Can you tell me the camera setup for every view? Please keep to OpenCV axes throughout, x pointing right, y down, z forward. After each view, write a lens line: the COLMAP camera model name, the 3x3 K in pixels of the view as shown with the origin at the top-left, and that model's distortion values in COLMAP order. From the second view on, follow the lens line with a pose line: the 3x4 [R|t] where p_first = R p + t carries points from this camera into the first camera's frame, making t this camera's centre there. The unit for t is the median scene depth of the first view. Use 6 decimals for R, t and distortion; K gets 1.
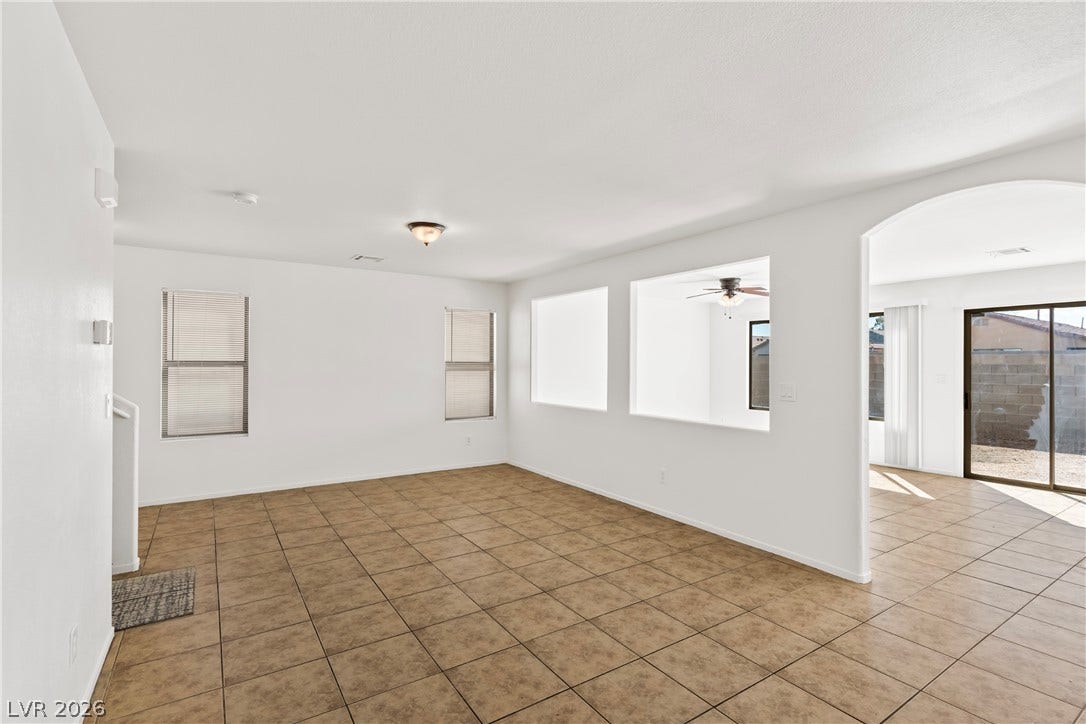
lens RADIAL K [[510.8, 0, 542.4], [0, 510.8, 359.2], [0, 0, 1]] dist [-0.000170, 0.000212]
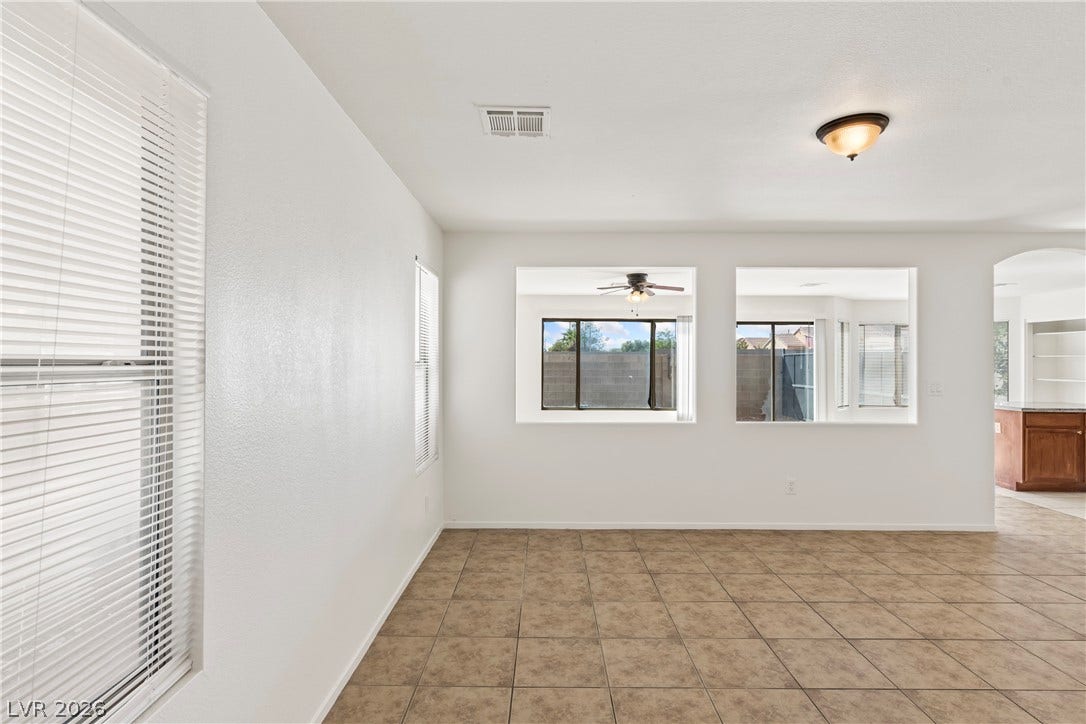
lens RADIAL K [[531.2, 0, 543.0], [0, 531.2, 362.0], [0, 0, 1]] dist [0.000034, -0.000341]
pose [[0.559338, -0.002942, 0.828934, -0.894669], [-0.005578, 0.999958, 0.007312, 0.000598], [-0.828921, -0.008714, 0.559298, 0.931689]]
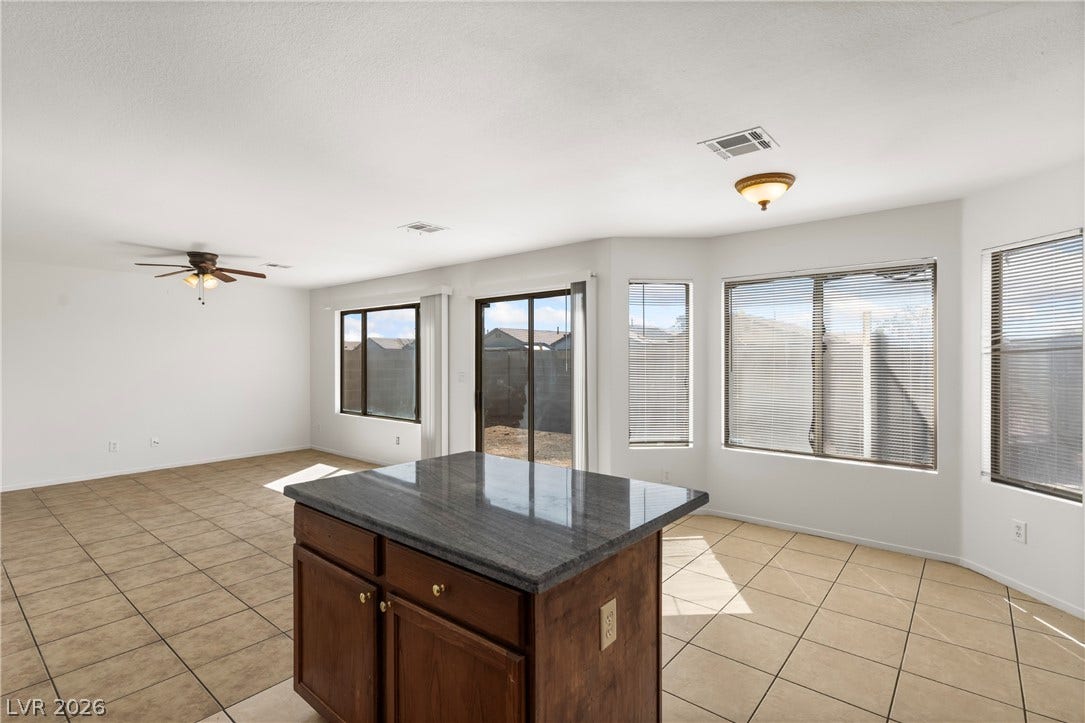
lens RADIAL K [[514.1, 0, 543.2], [0, 514.1, 359.1], [0, 0, 1]] dist [0.001878, -0.000286]
pose [[0.954188, -0.007147, 0.299122, 1.006226], [0.004314, 0.999939, 0.010131, -0.000682], [-0.299176, -0.008377, 0.954161, 0.148929]]
